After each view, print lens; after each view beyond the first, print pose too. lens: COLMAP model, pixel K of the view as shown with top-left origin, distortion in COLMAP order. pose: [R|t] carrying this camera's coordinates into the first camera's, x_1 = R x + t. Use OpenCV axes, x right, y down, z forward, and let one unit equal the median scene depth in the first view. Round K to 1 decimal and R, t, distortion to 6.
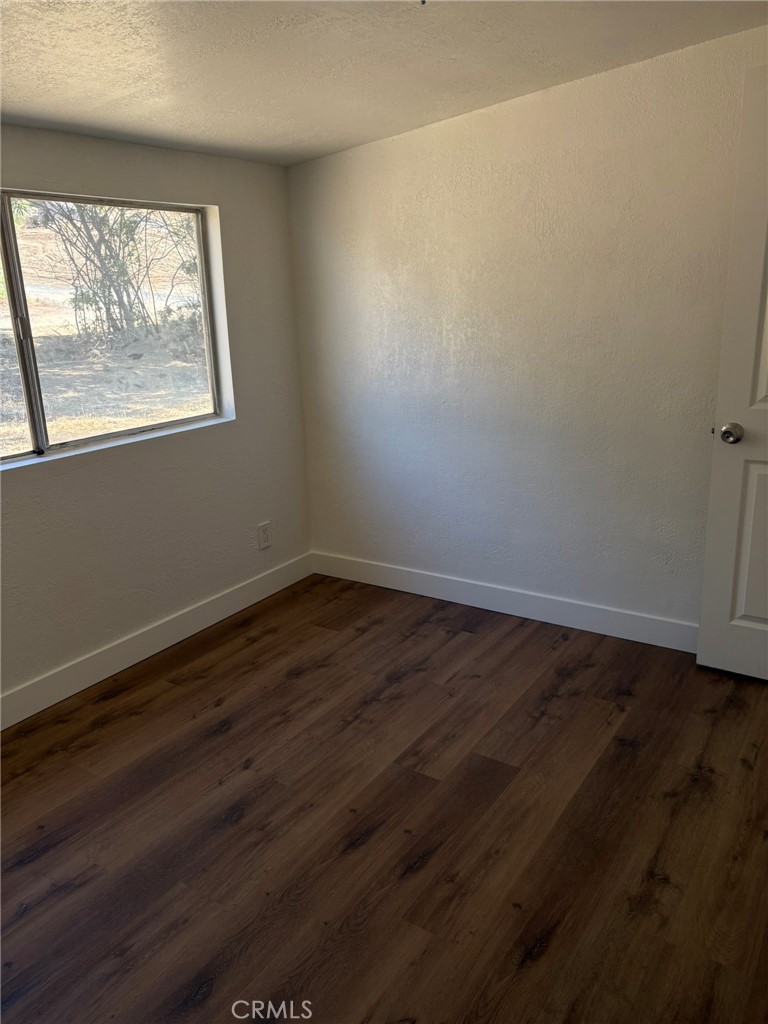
lens RADIAL K [[765.3, 0, 386.5], [0, 765.3, 507.7], [0, 0, 1]] dist [0.047010, -0.055284]
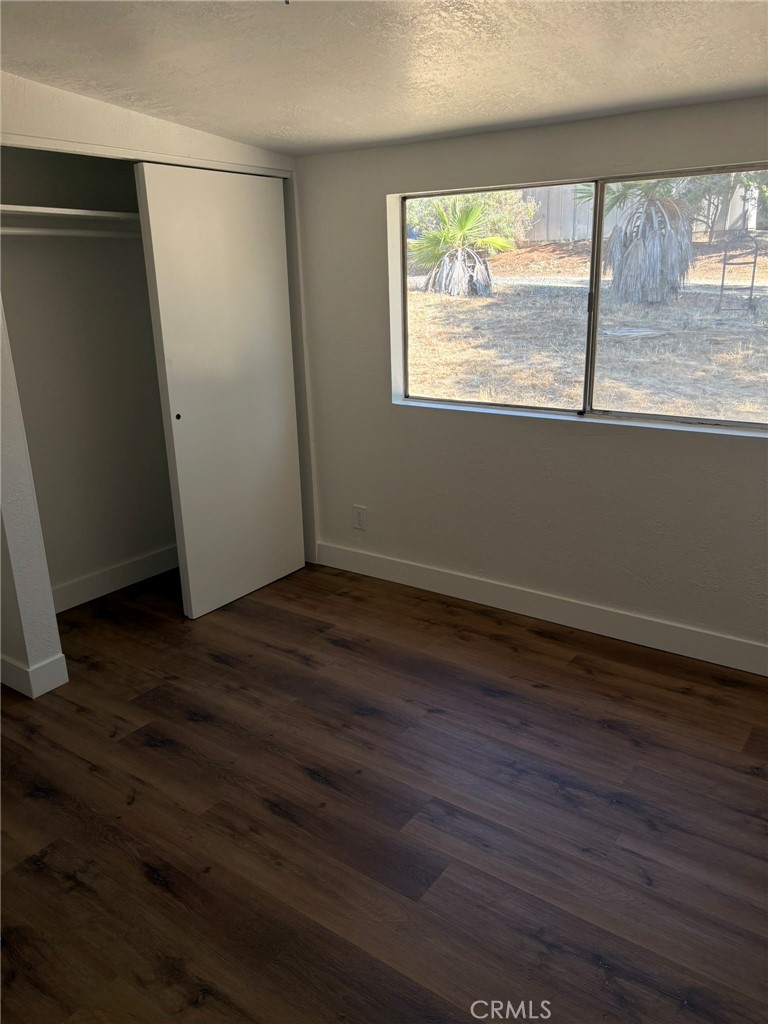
lens RADIAL K [[765.3, 0, 390.2], [0, 765.3, 515.0], [0, 0, 1]] dist [0.047010, -0.055284]
pose [[-0.025852, 0.336843, -0.941206, 0.788914], [-0.254187, 0.908360, 0.332070, -0.281590], [0.966810, 0.247827, 0.062138, 0.823036]]
